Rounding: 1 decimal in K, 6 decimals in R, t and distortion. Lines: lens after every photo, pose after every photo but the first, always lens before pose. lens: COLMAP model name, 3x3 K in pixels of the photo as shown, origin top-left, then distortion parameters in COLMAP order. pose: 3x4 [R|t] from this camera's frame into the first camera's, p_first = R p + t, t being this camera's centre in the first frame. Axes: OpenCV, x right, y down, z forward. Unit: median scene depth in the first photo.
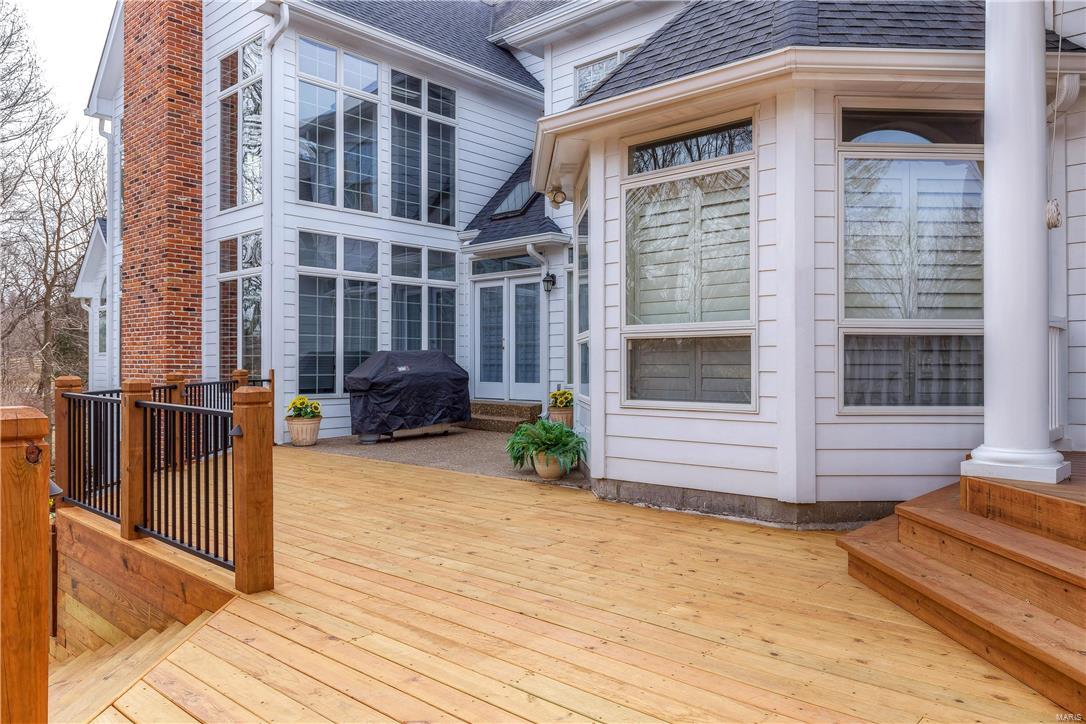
lens RADIAL K [[764.4, 0, 543.0], [0, 764.4, 361.9], [0, 0, 1]] dist [-0.007912, -0.000920]
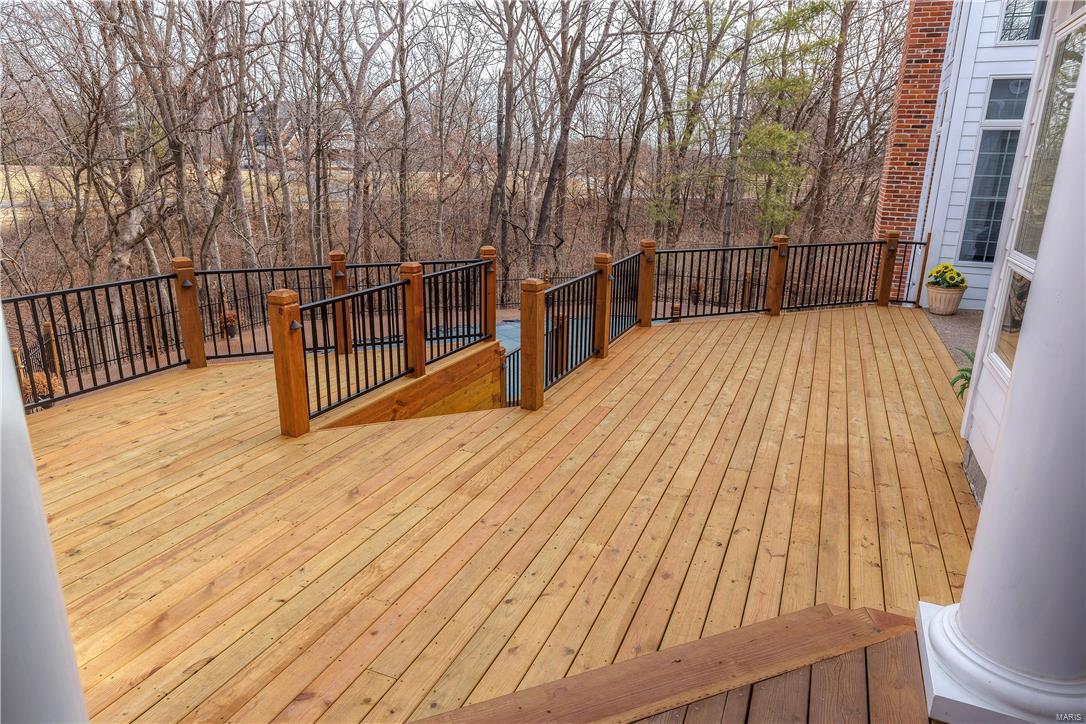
lens RADIAL K [[676.3, 0, 542.1], [0, 676.3, 364.0], [0, 0, 1]] dist [-0.001970, 0.000170]
pose [[0.327496, 0.270556, -0.905288, 0.295393], [-0.011888, 0.959230, 0.282377, -0.062270], [0.944778, -0.081715, 0.317360, 0.197482]]
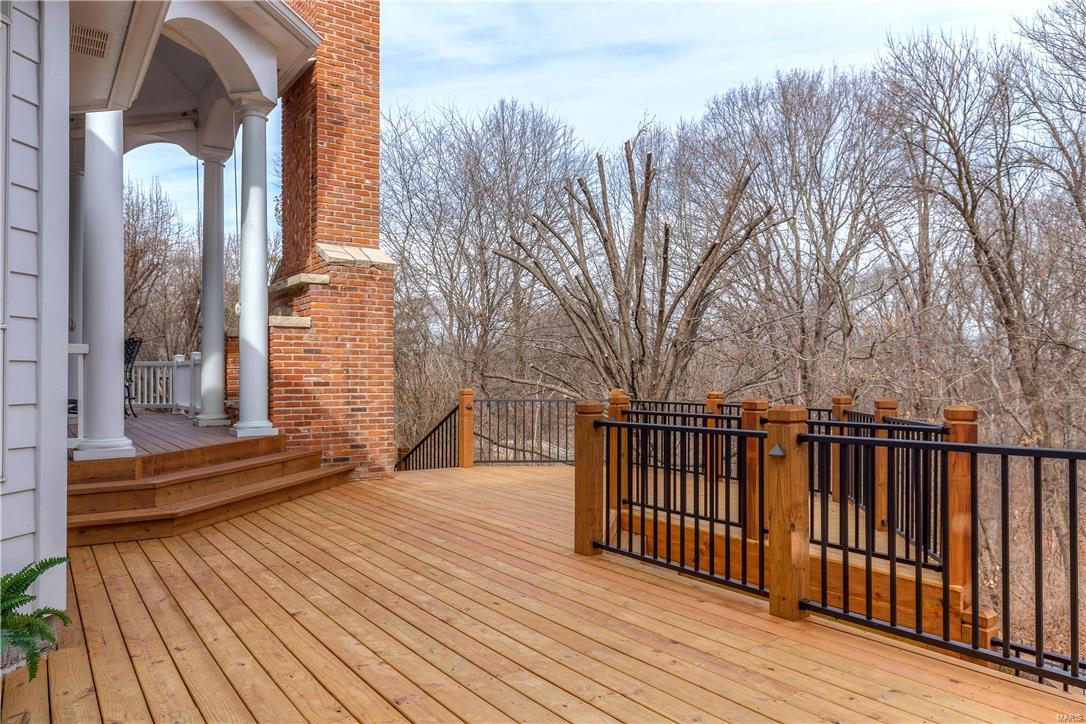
lens RADIAL K [[764.4, 0, 541.0], [0, 764.4, 368.3], [0, 0, 1]] dist [-0.007912, -0.000920]
pose [[-0.971731, 0.006322, 0.236008, -0.204950], [0.002863, 0.999883, -0.014995, -0.000753], [-0.236075, -0.013896, -0.971635, 0.778965]]
